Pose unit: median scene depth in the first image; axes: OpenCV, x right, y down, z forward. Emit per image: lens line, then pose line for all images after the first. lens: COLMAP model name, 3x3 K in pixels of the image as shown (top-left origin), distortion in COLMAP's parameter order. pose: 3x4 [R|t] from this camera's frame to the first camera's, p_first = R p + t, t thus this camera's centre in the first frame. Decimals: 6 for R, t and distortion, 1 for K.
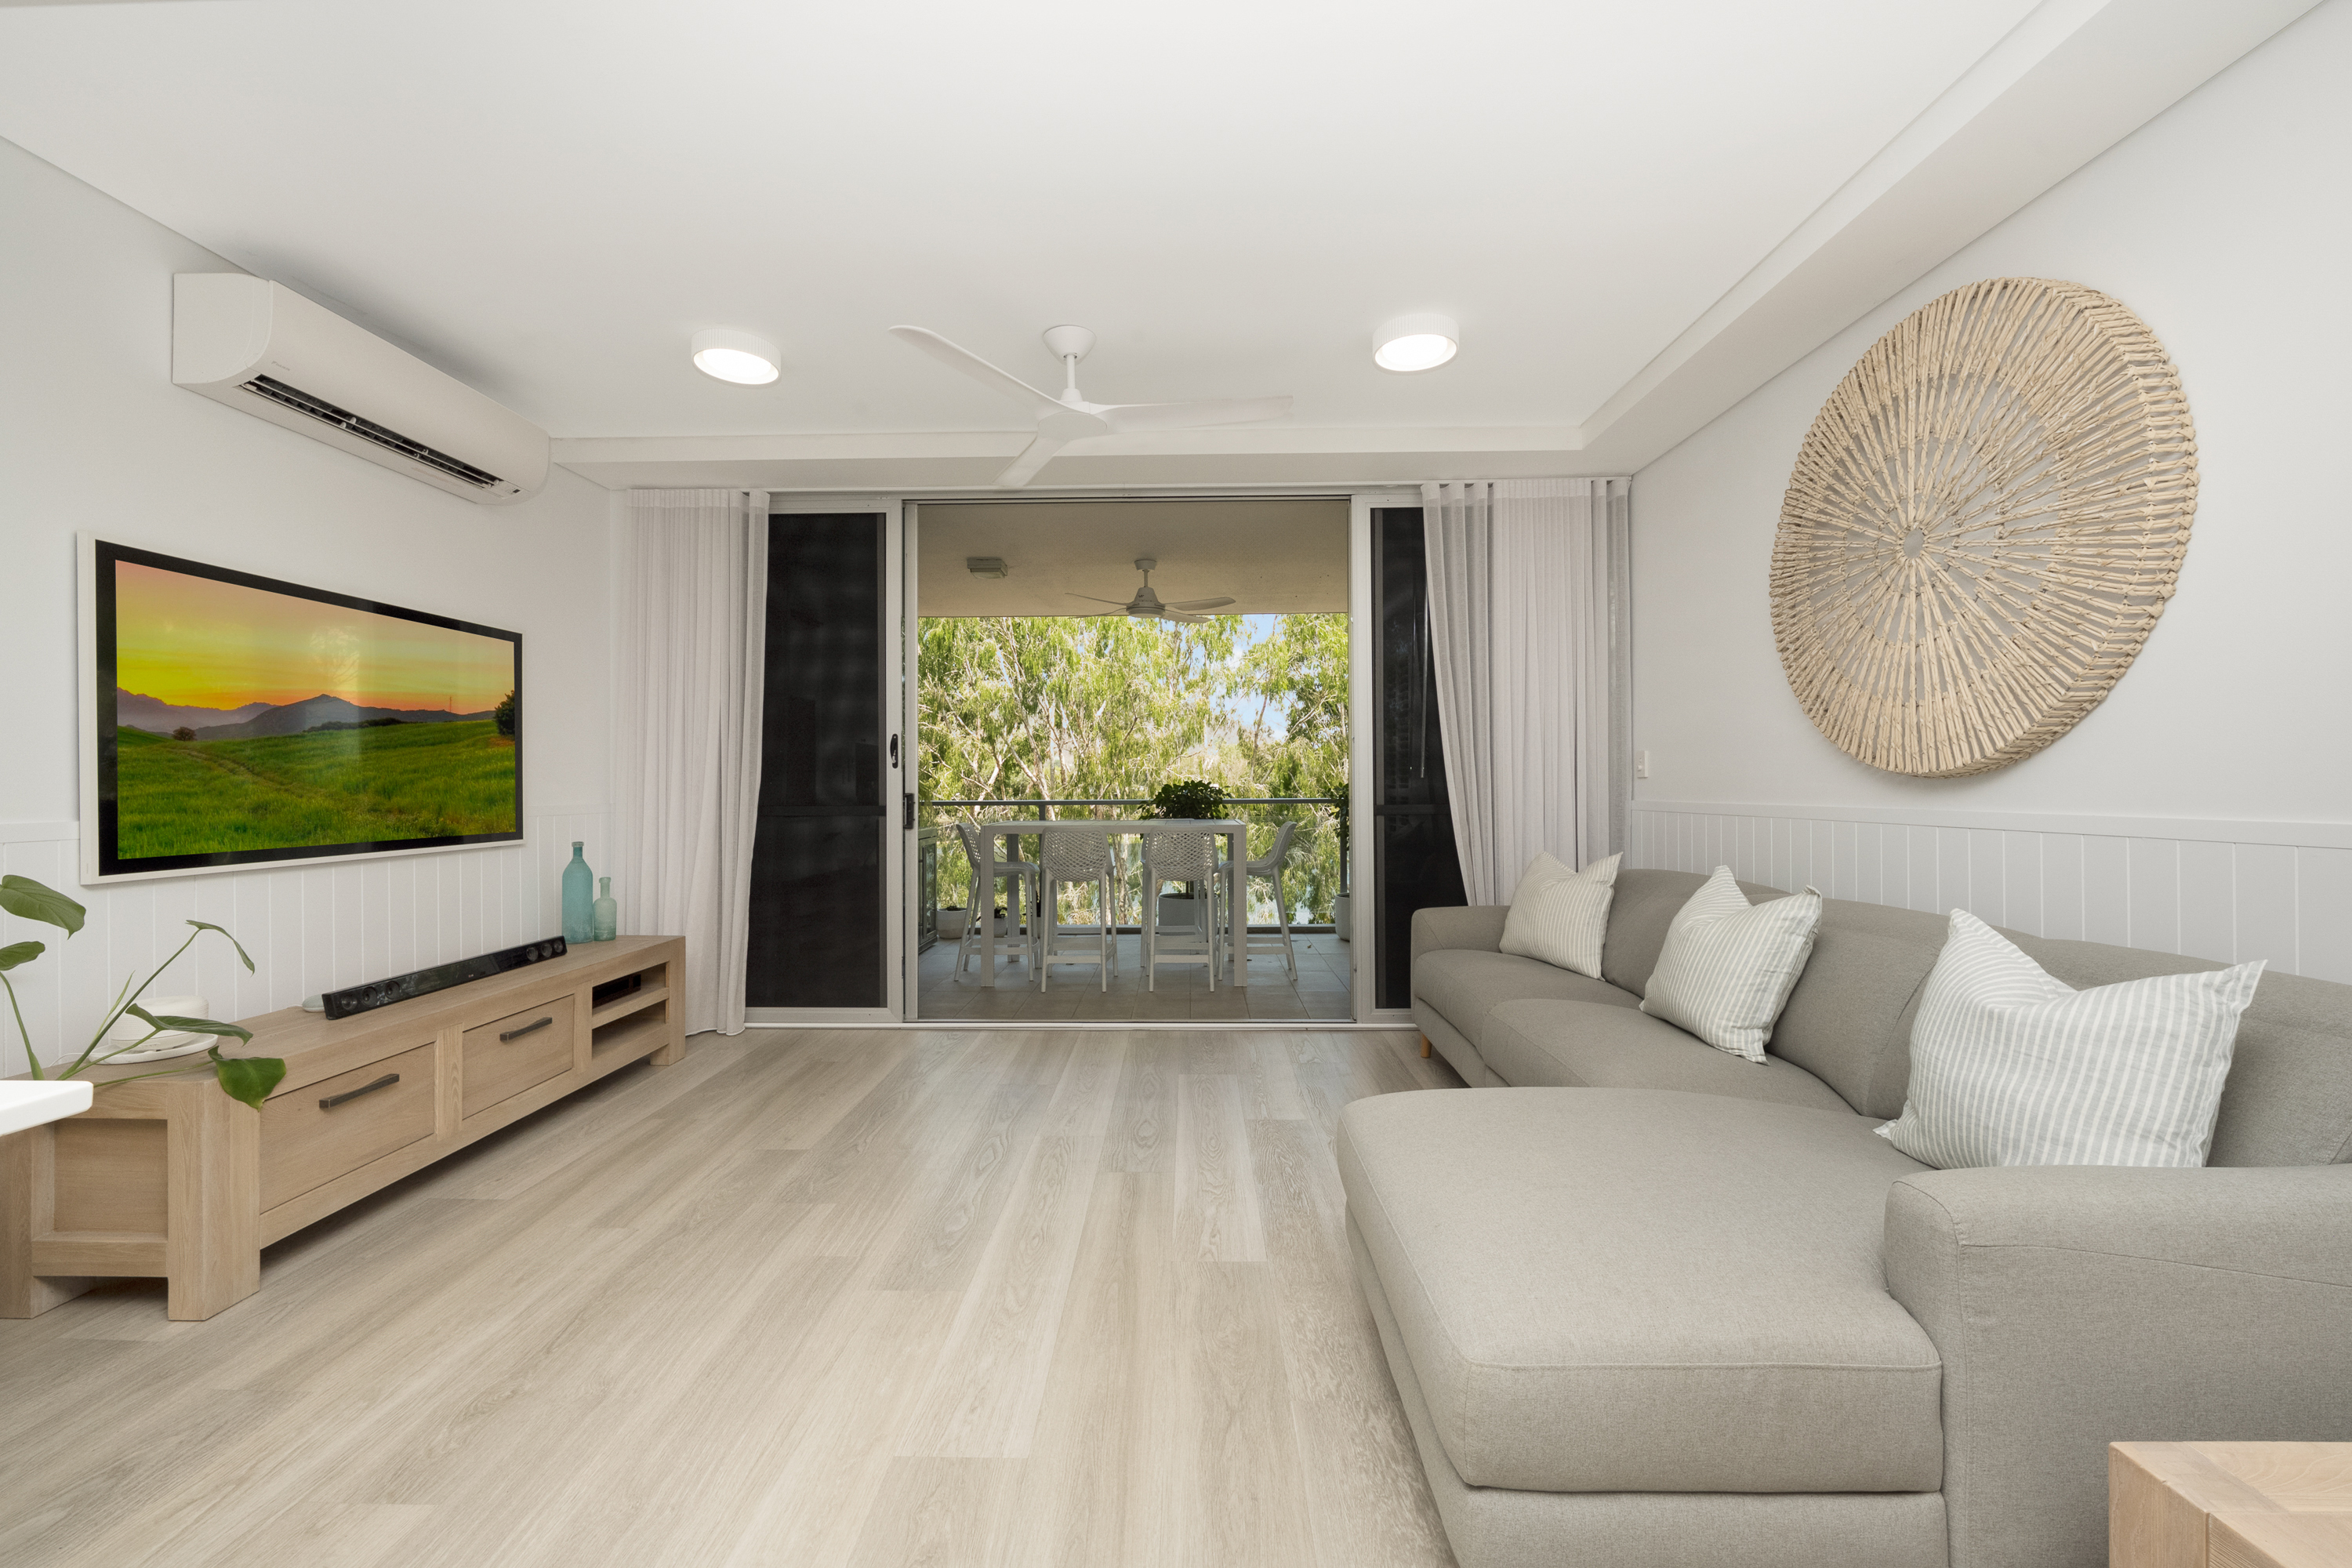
lens RADIAL K [[936.7, 0, 1170.9], [0, 936.7, 783.4], [0, 0, 1]] dist [-0.001992, -0.000082]
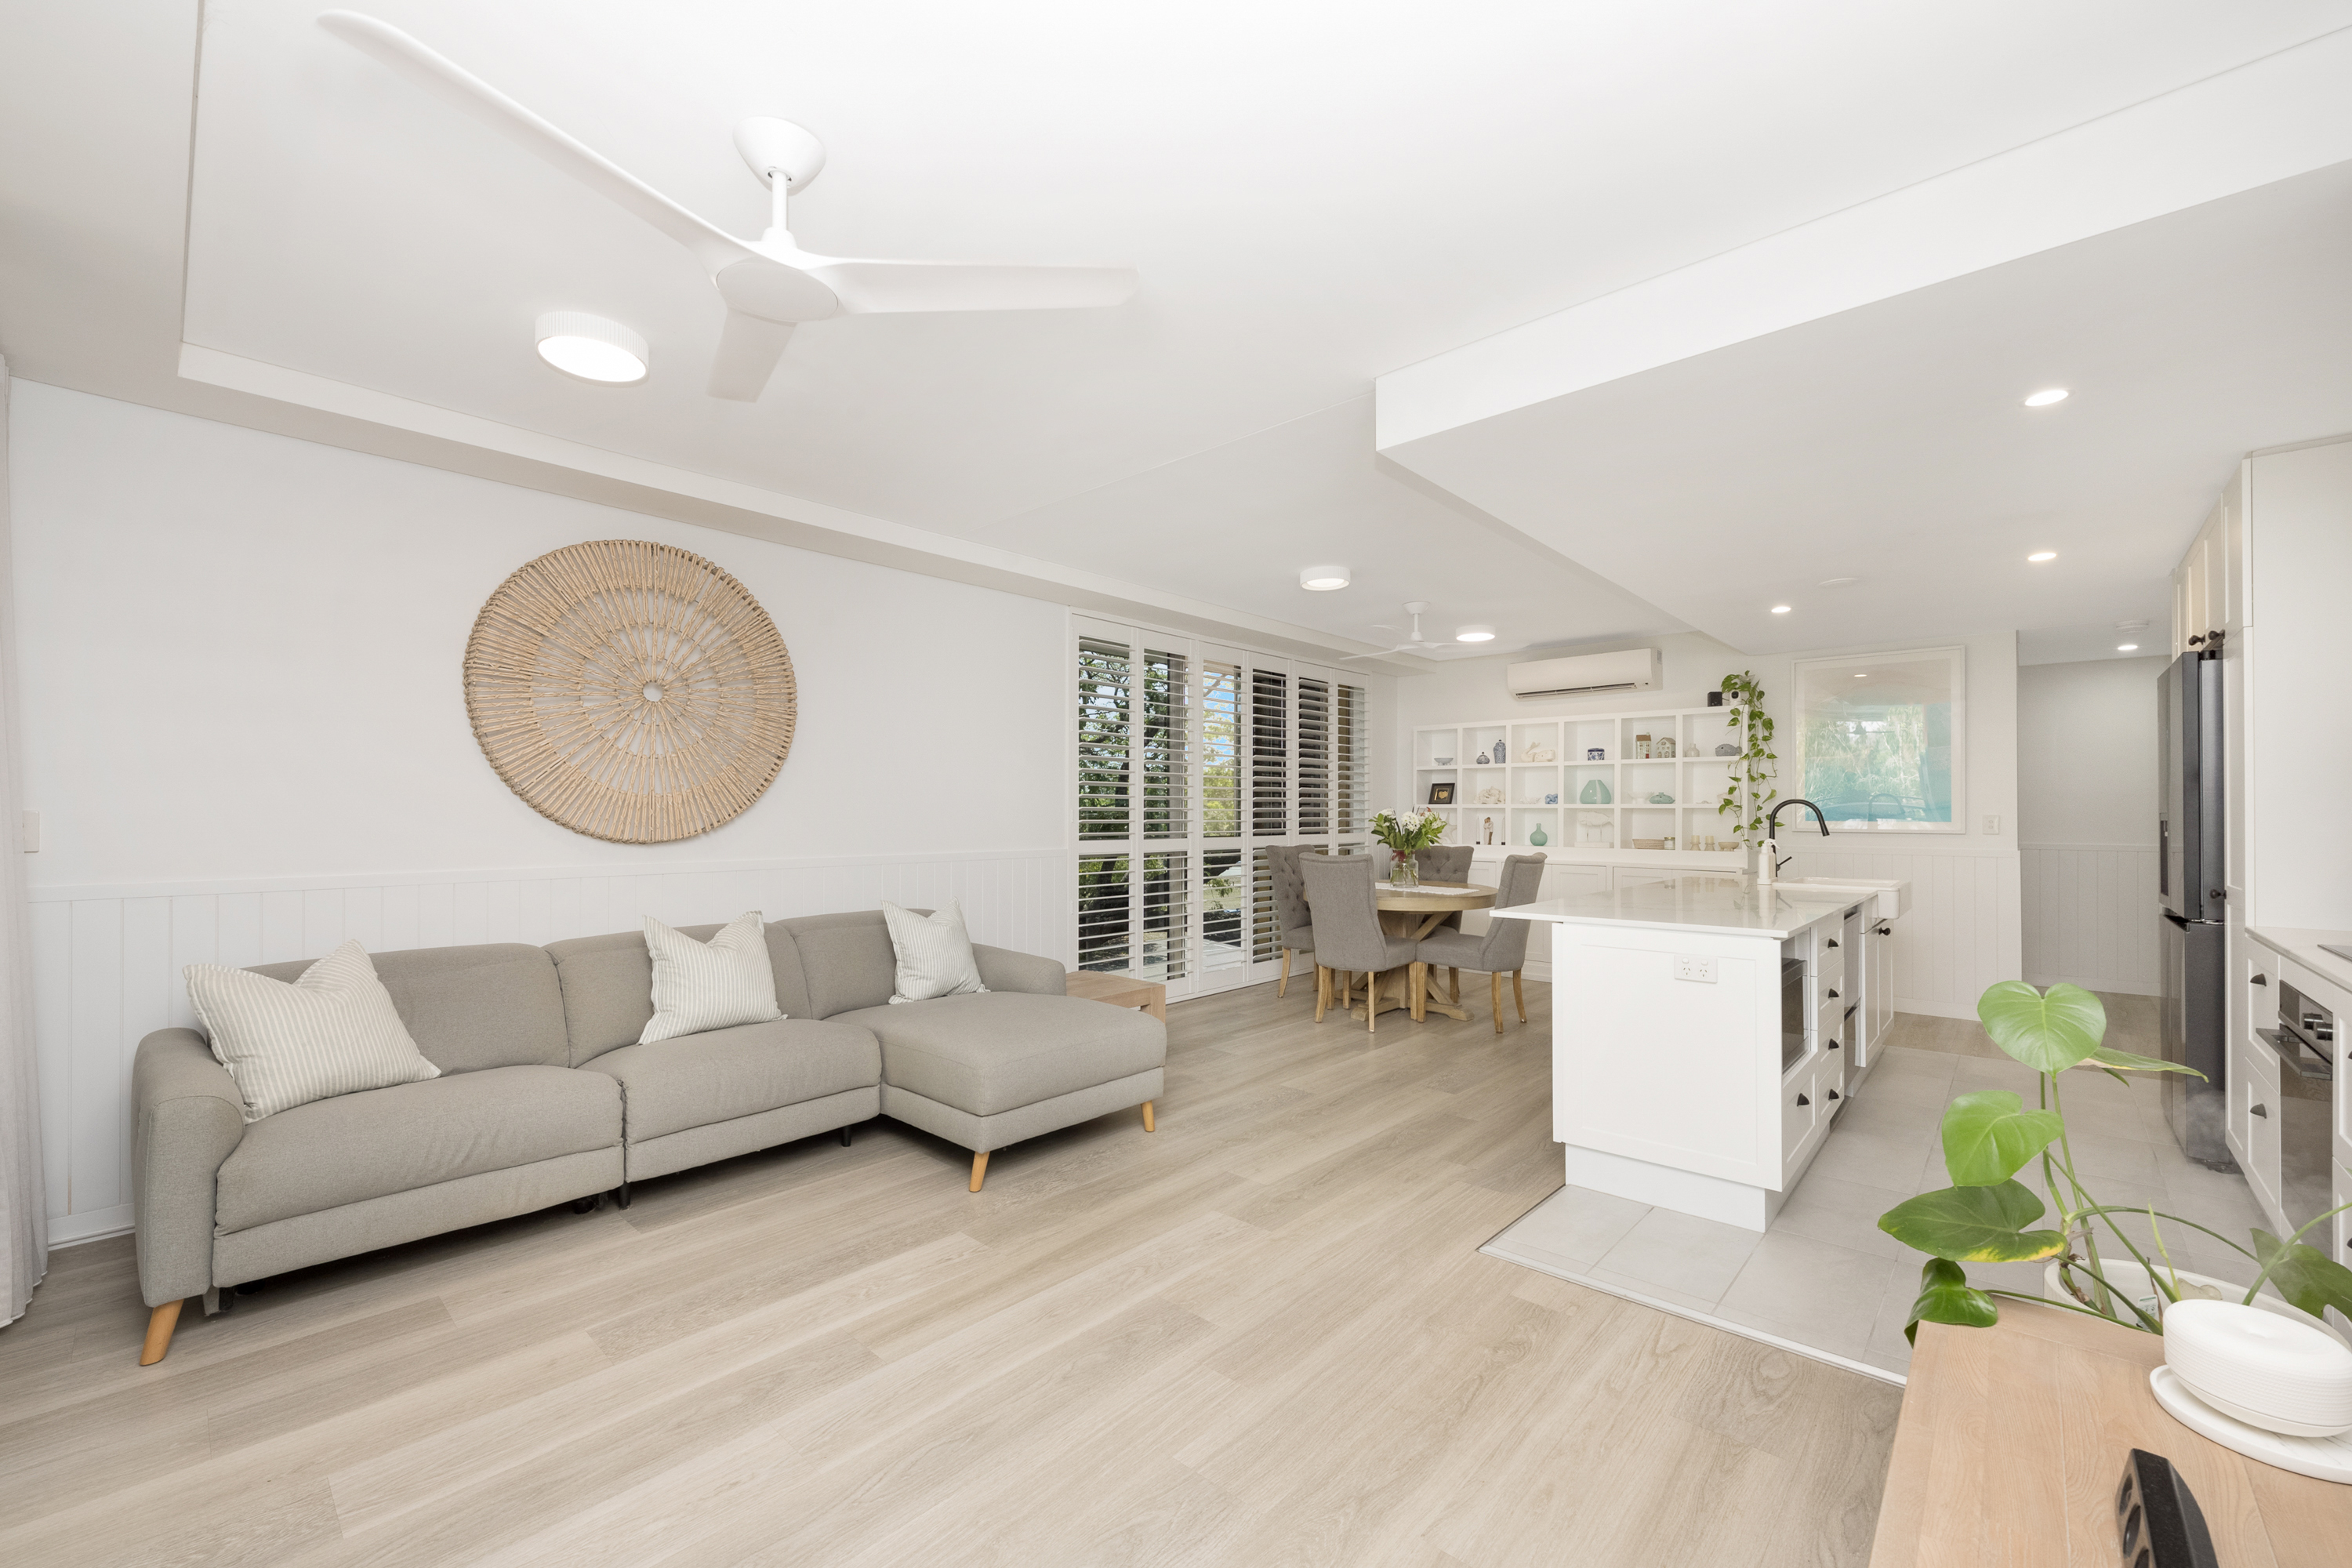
lens RADIAL K [[936.7, 0, 1170.9], [0, 936.7, 783.4], [0, 0, 1]] dist [-0.001992, -0.000082]
pose [[-0.749617, 0.020359, 0.661558, -1.034307], [-0.000359, 0.999514, -0.031165, -0.060933], [-0.661871, -0.023599, -0.749246, 1.903264]]
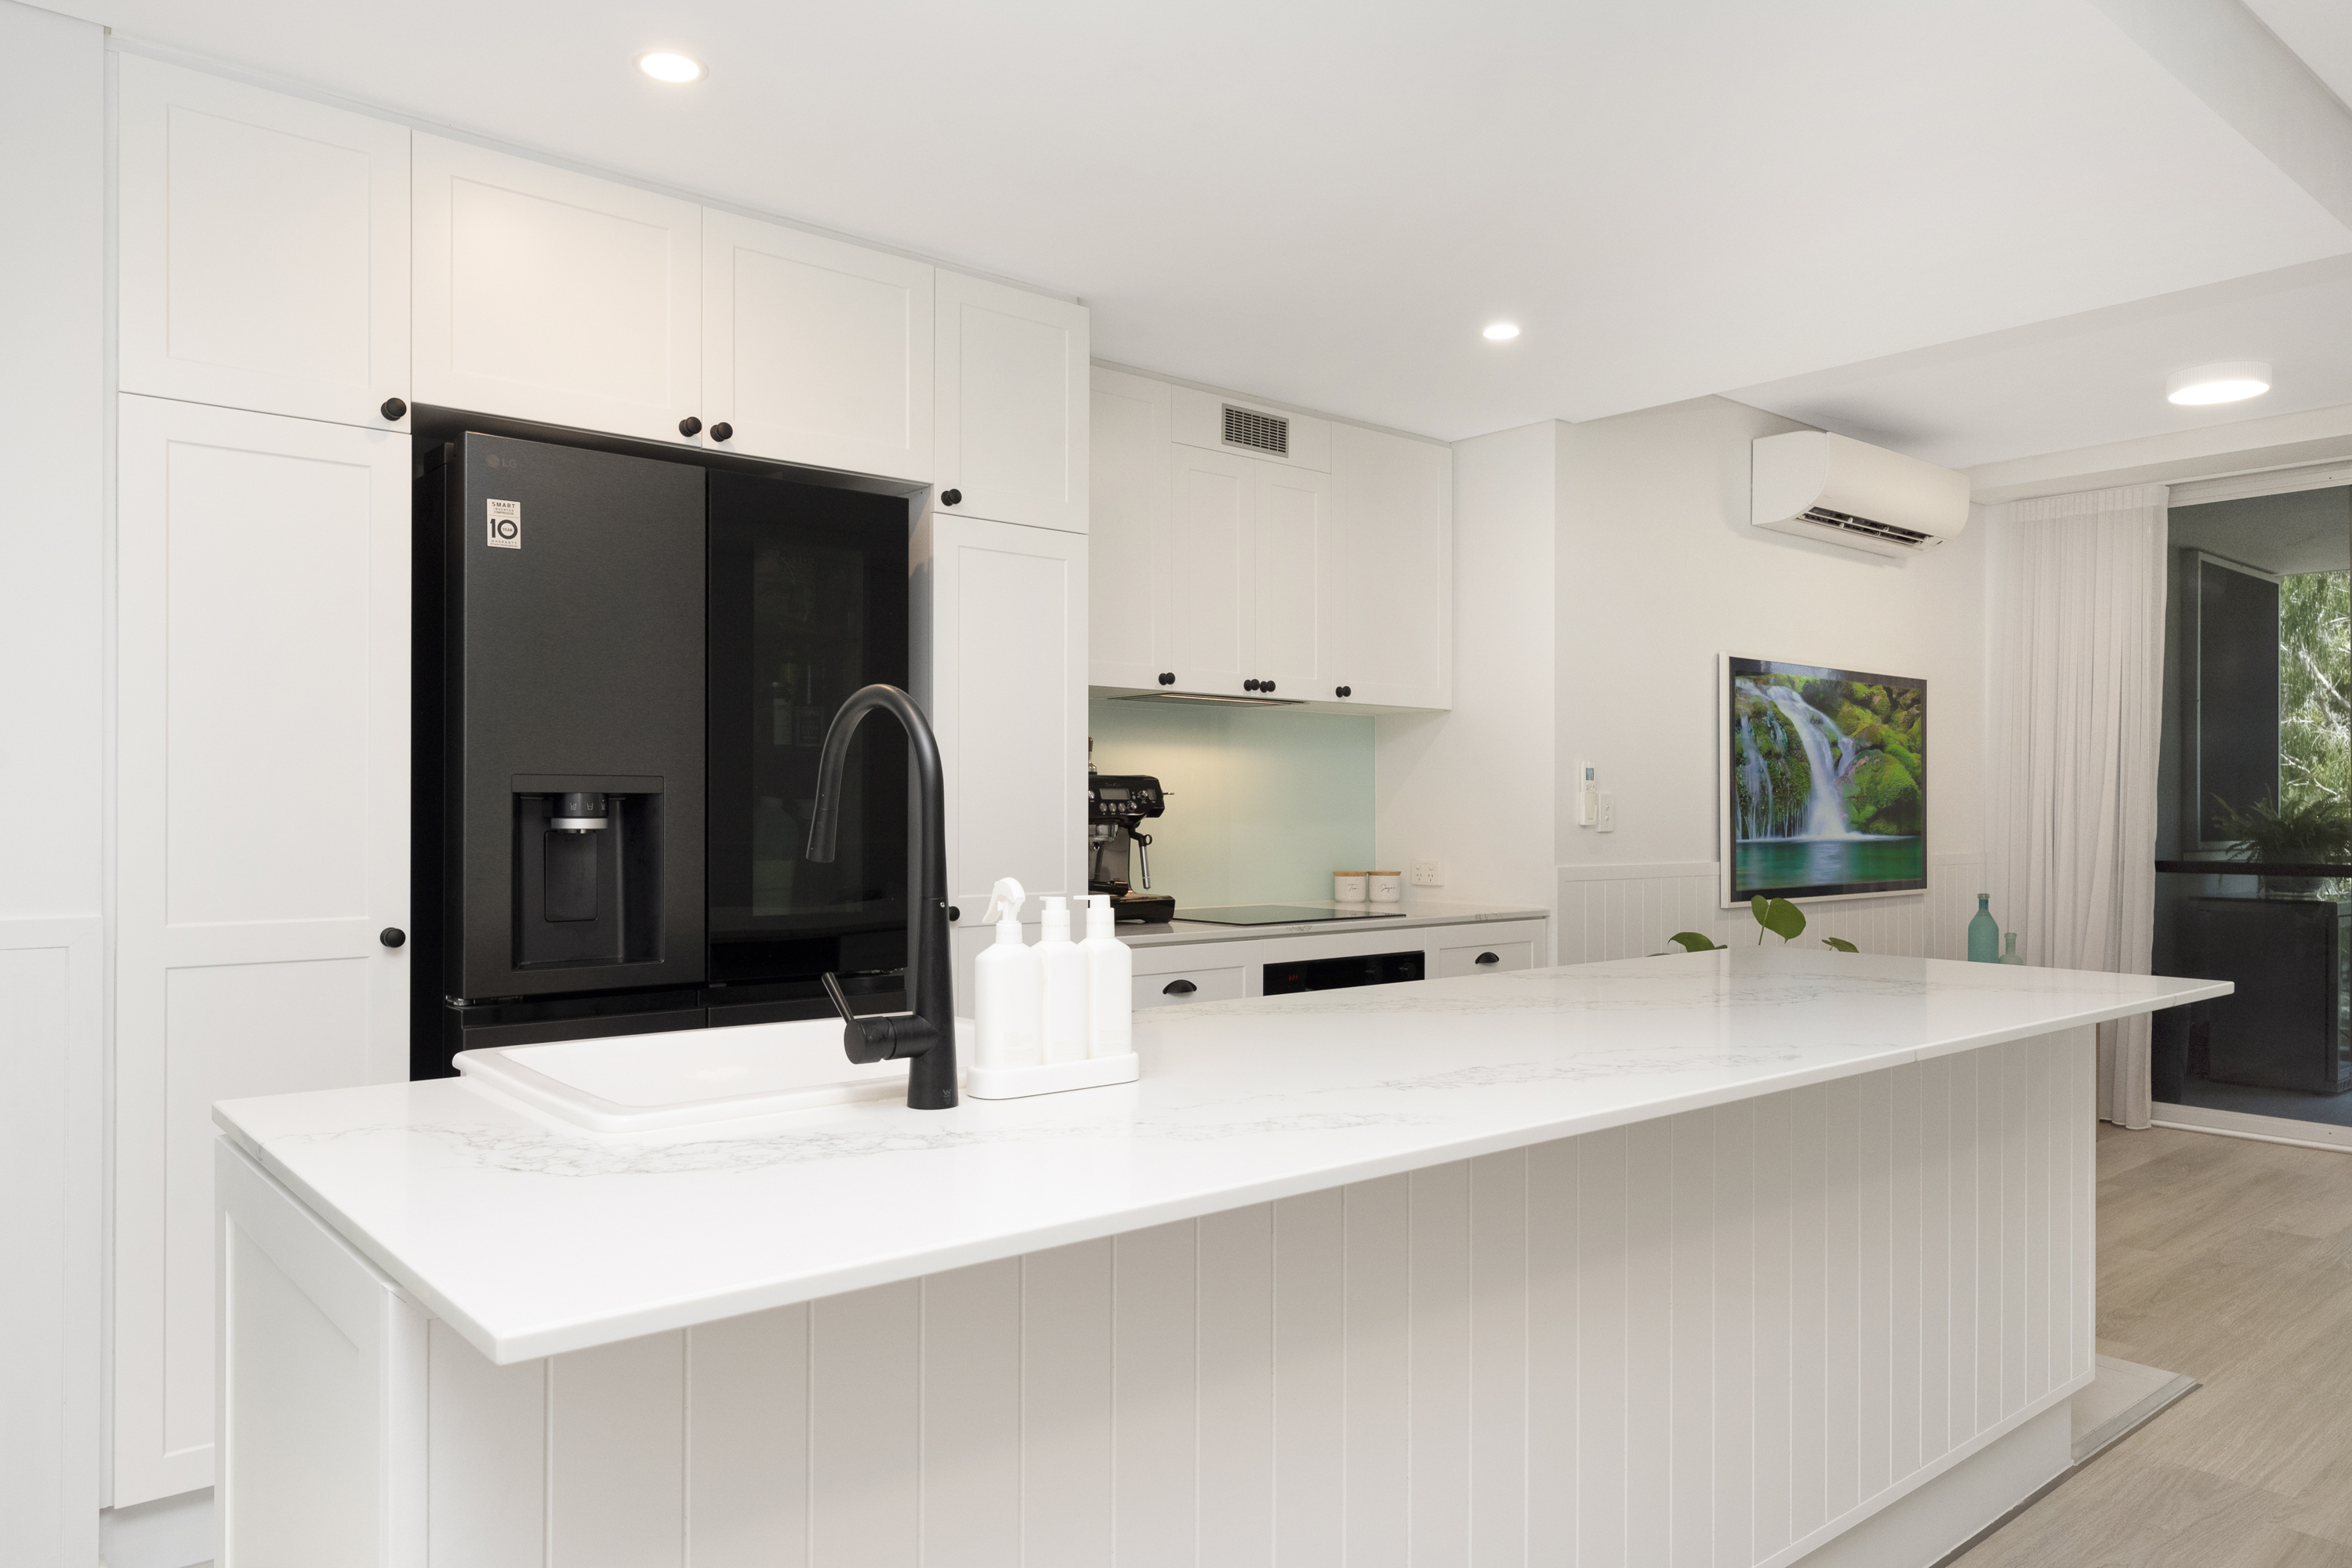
lens RADIAL K [[1558.4, 0, 1172.7], [0, 1558.4, 806.9], [0, 0, 1]] dist [0.013494, -0.000060]
pose [[0.665523, 0.002847, -0.746372, 0.014320], [-0.004757, 0.999989, -0.000428, -0.039463], [0.746362, 0.003835, 0.665529, -1.220540]]
